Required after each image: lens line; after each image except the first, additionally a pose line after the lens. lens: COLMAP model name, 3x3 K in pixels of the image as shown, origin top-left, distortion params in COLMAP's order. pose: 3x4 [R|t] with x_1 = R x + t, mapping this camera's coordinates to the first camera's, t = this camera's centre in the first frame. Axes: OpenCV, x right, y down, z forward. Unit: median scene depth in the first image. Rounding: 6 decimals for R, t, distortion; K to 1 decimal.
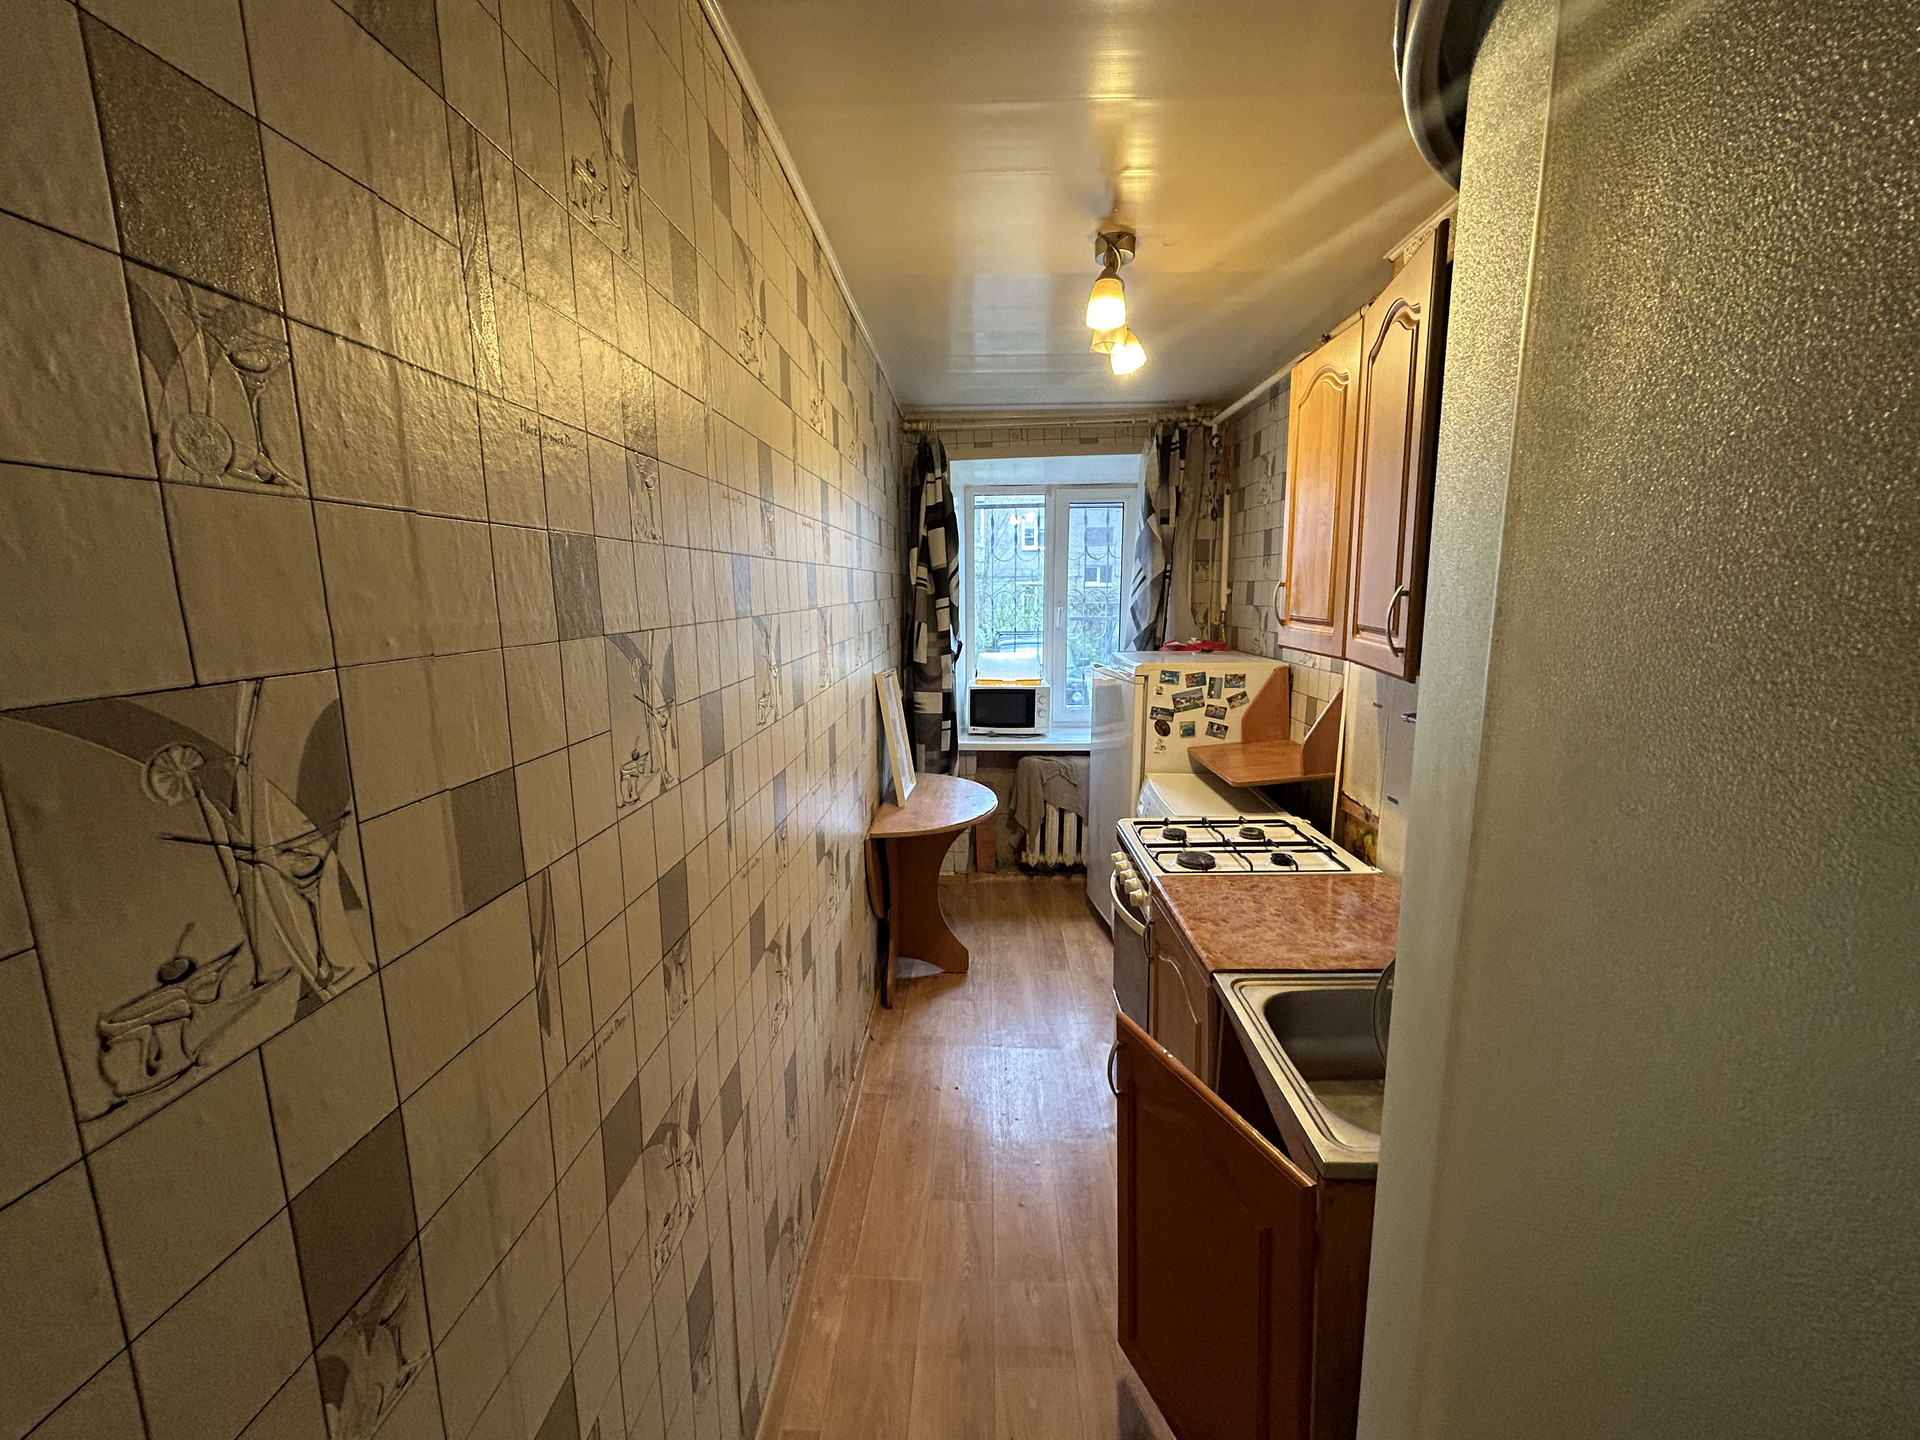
lens RADIAL K [[772.7, 0, 959.8], [0, 772.7, 718.3], [0, 0, 1]] dist [0.002952, -0.000010]
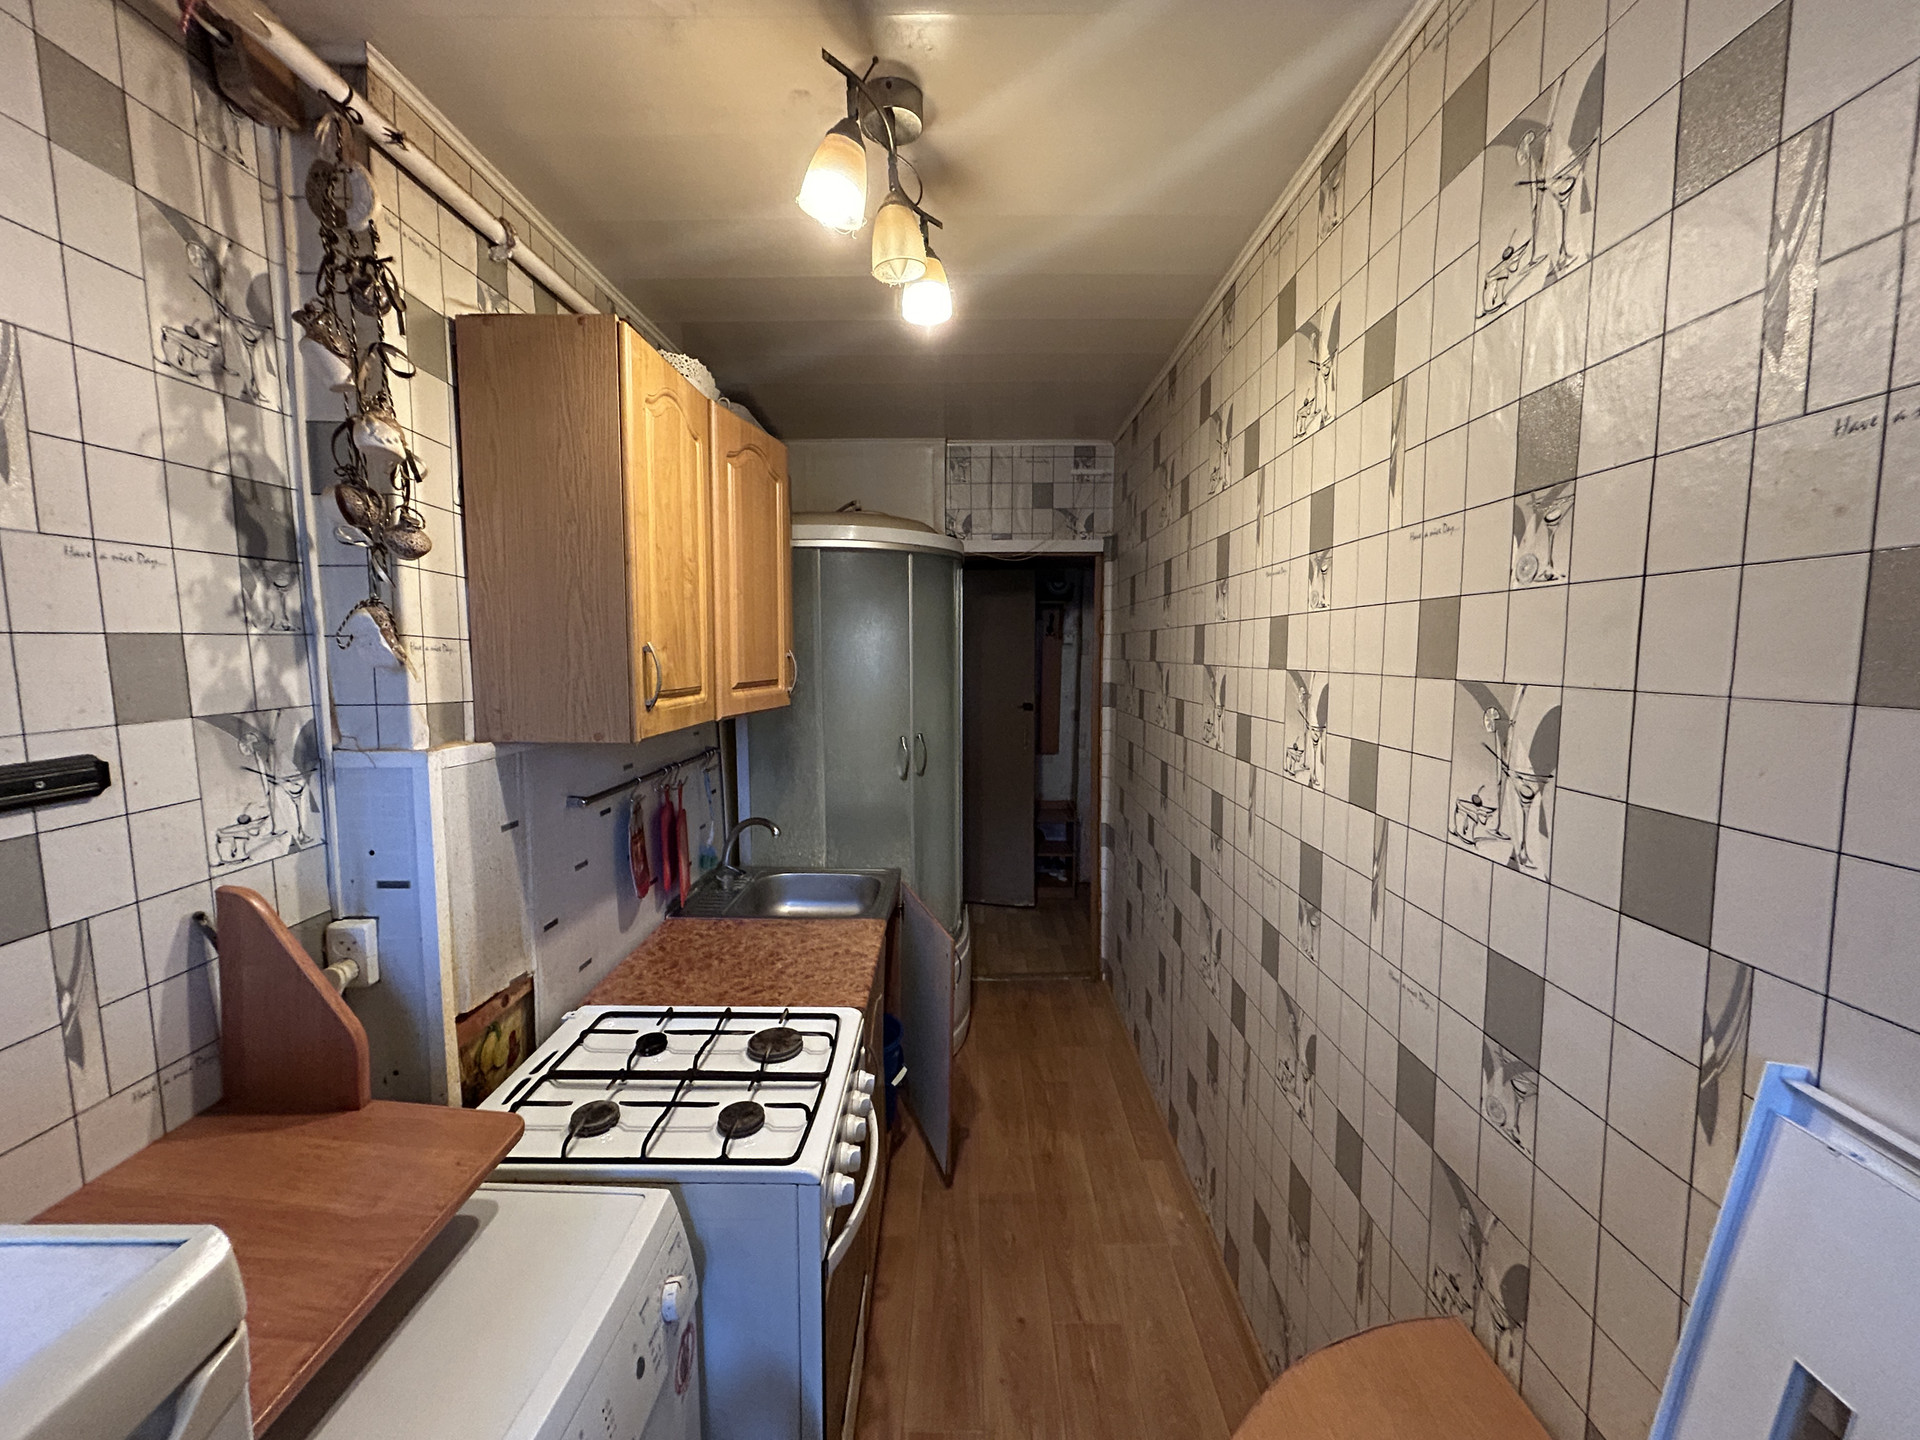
lens RADIAL K [[772.7, 0, 960.6], [0, 772.7, 717.2], [0, 0, 1]] dist [0.002952, -0.000010]
pose [[-0.999746, -0.003169, -0.022305, 0.522558], [-0.008802, 0.966314, 0.257215, -0.440381], [0.020739, 0.257346, -0.966097, 2.760681]]
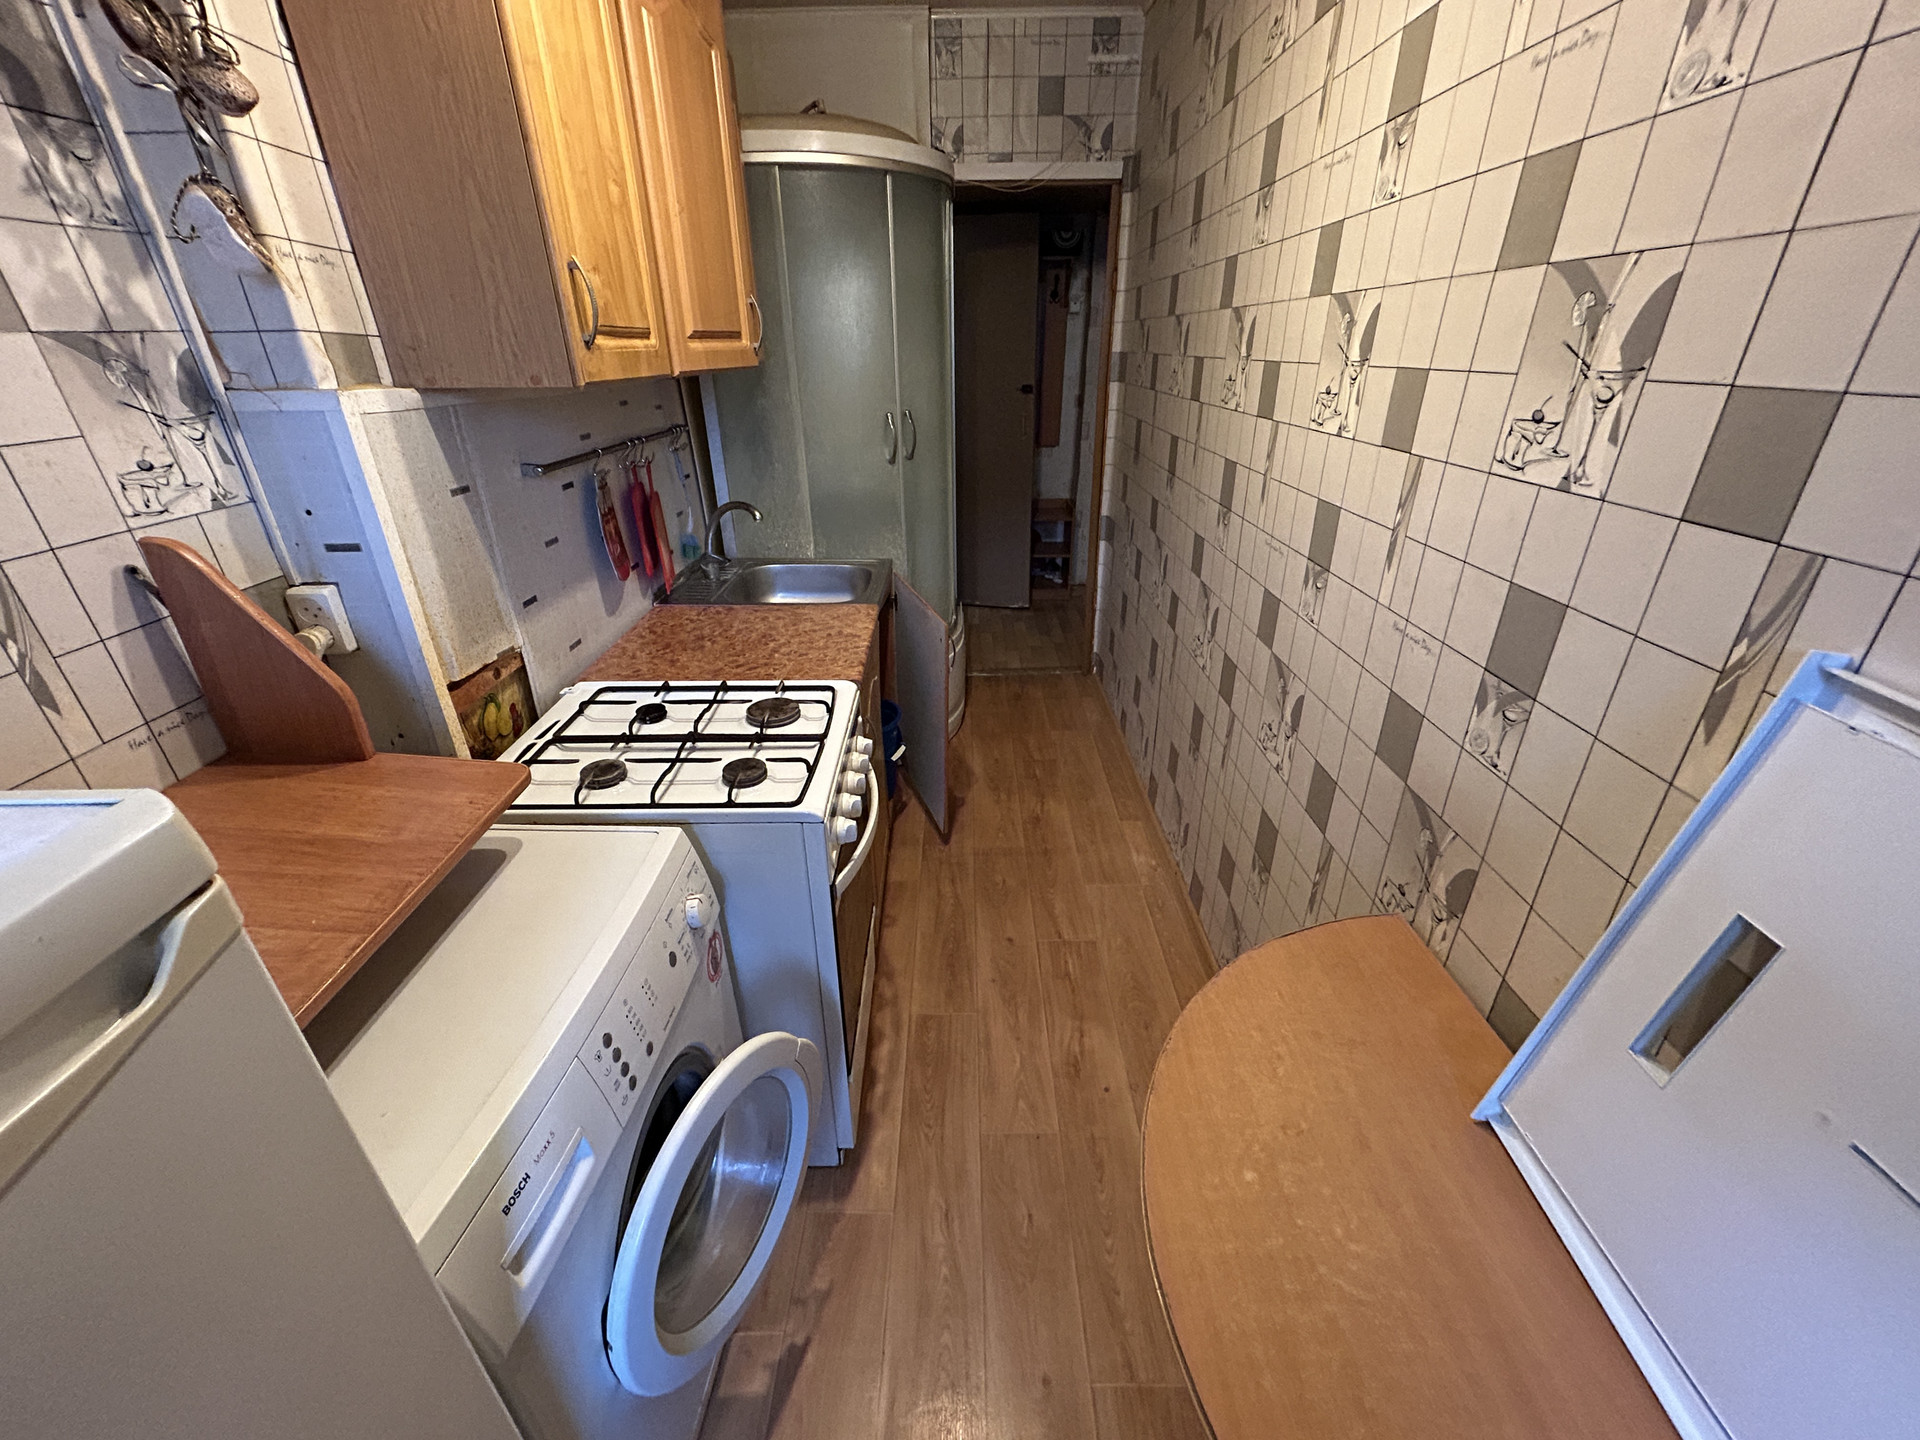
lens RADIAL K [[772.7, 0, 962.0], [0, 772.7, 719.8], [0, 0, 1]] dist [0.002952, -0.000010]
pose [[-0.999478, 0.015690, -0.028240, 0.509009], [-0.003759, 0.811731, 0.584020, -0.186614], [0.032086, 0.583821, -0.811248, 2.693373]]
